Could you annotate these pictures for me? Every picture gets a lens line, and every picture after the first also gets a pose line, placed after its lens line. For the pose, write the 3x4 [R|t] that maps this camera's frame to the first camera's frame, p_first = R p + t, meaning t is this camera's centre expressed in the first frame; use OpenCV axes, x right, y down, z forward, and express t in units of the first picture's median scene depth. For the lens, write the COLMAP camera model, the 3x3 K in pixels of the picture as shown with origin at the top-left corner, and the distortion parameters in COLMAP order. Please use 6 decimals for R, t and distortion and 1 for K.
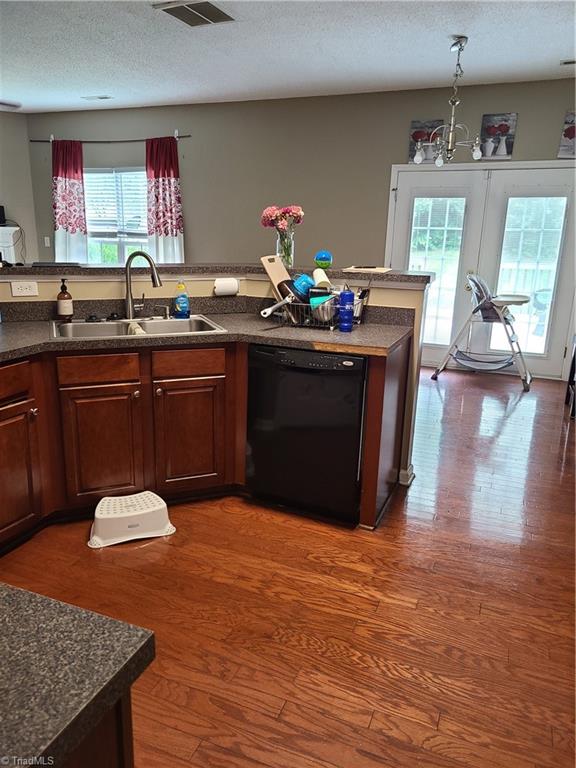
lens RADIAL K [[578.8, 0, 286.2], [0, 578.8, 382.7], [0, 0, 1]] dist [0.002012, -0.002813]
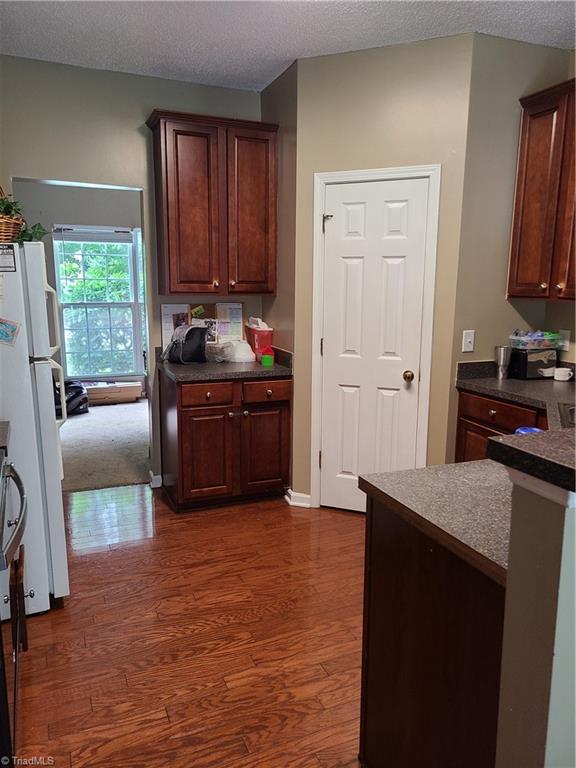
lens RADIAL K [[578.8, 0, 287.8], [0, 578.8, 384.7], [0, 0, 1]] dist [0.002012, -0.002813]
pose [[-0.711026, 0.110107, -0.694492, 0.835391], [-0.202886, 0.913535, 0.352551, -0.469605], [0.673260, 0.391575, -0.627208, 1.613986]]
